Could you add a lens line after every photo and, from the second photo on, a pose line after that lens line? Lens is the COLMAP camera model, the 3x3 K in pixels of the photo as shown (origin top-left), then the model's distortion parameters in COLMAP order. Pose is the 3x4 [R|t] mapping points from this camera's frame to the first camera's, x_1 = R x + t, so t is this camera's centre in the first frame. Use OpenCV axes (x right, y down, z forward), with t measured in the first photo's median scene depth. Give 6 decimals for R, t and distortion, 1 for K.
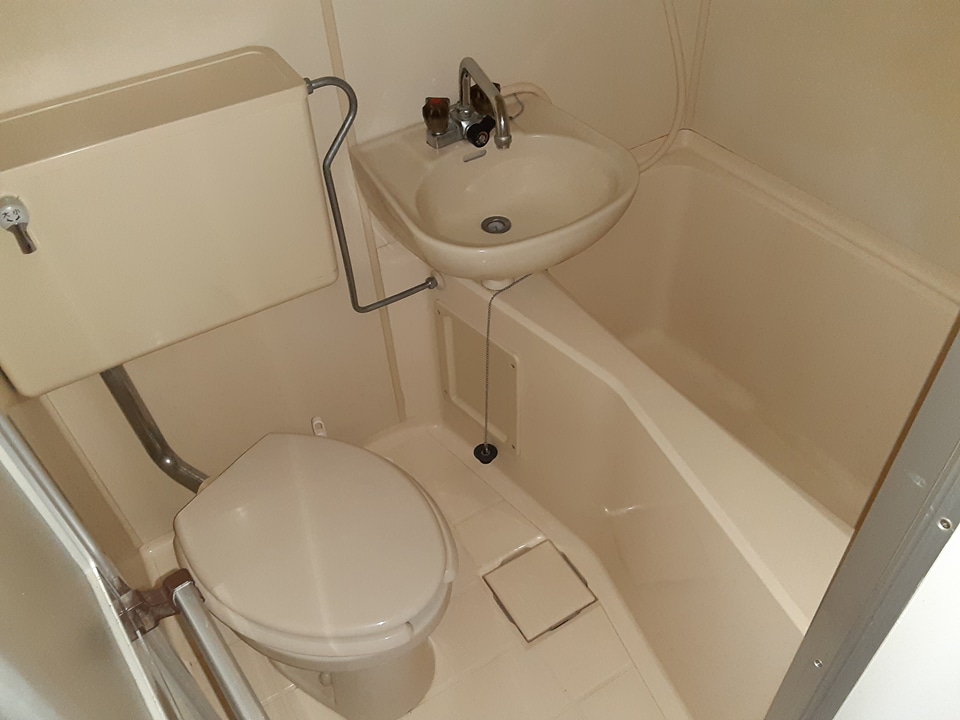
lens RADIAL K [[775.4, 0, 466.1], [0, 775.4, 367.7], [0, 0, 1]] dist [0.130414, -0.209602]
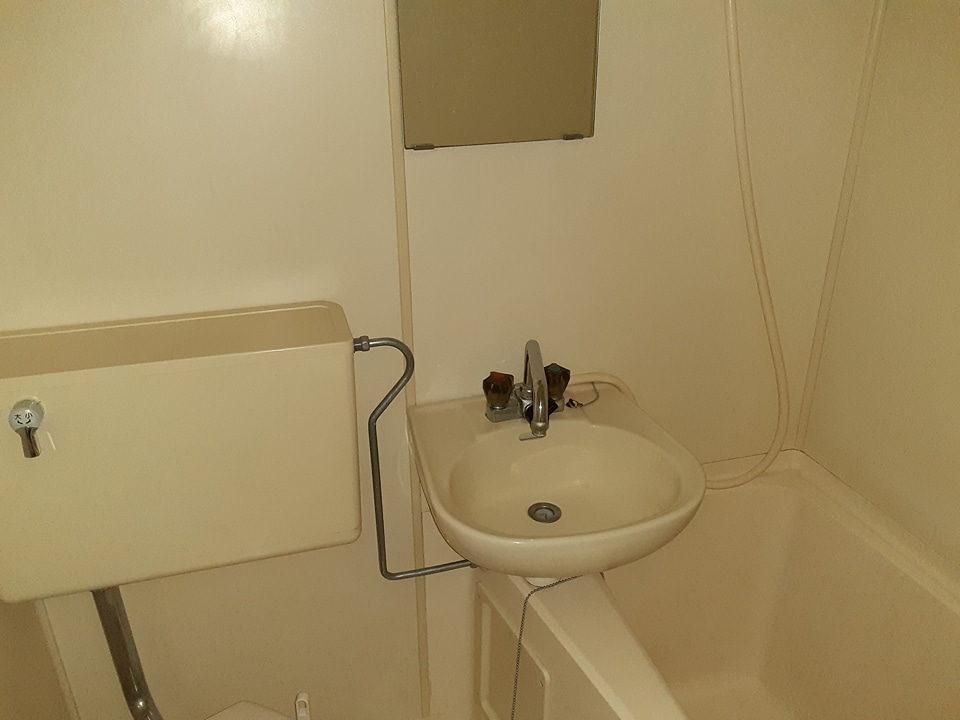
lens RADIAL K [[775.4, 0, 466.1], [0, 775.4, 367.7], [0, 0, 1]] dist [0.130414, -0.209602]
pose [[0.964615, 0.151618, -0.215706, 0.122458], [-0.213456, 0.929316, -0.301344, -0.048480], [0.154770, 0.336725, 0.928796, 0.091919]]
